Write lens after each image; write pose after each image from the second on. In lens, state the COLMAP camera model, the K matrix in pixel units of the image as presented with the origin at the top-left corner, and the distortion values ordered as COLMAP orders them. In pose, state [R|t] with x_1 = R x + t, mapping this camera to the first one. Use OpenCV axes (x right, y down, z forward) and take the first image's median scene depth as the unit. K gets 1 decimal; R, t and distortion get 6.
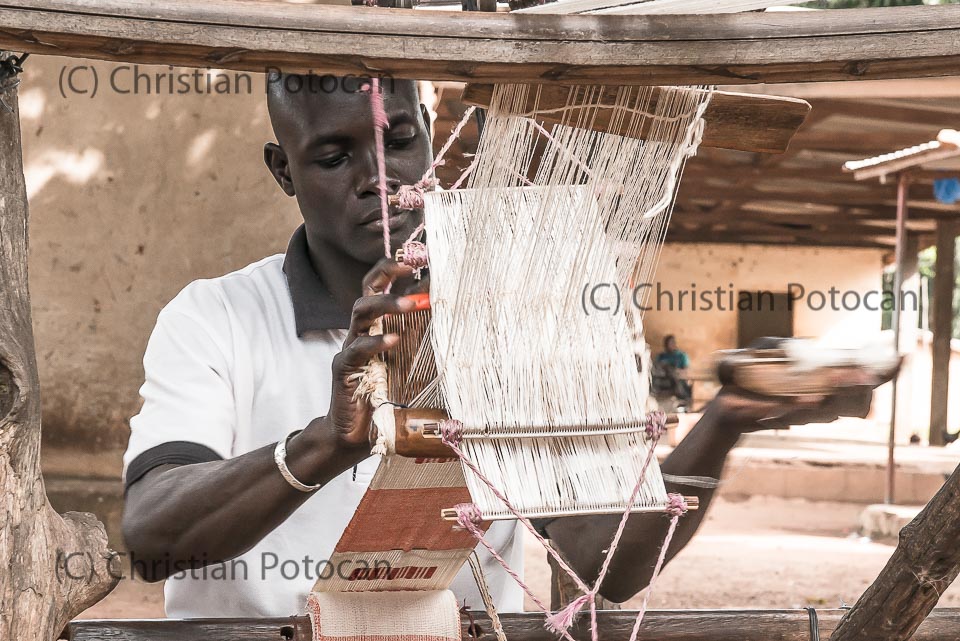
lens RADIAL K [[1840.5, 0, 487.5], [0, 1840.5, 313.6], [0, 0, 1]] dist [-0.388201, 0.000000]
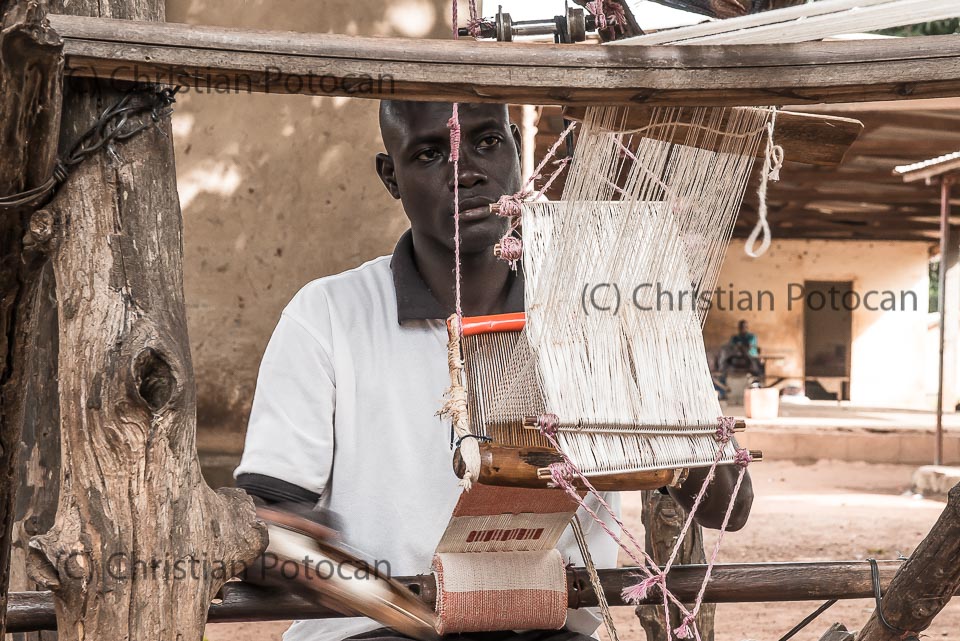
lens RADIAL K [[1840.5, 0, 480.0], [0, 1840.5, 326.8], [0, 0, 1]] dist [-0.388201, 0.000000]
pose [[0.998233, -0.015944, -0.057236, -0.000391], [0.016761, 0.999764, 0.013820, -0.002396], [0.057002, -0.014755, 0.998265, -0.147798]]
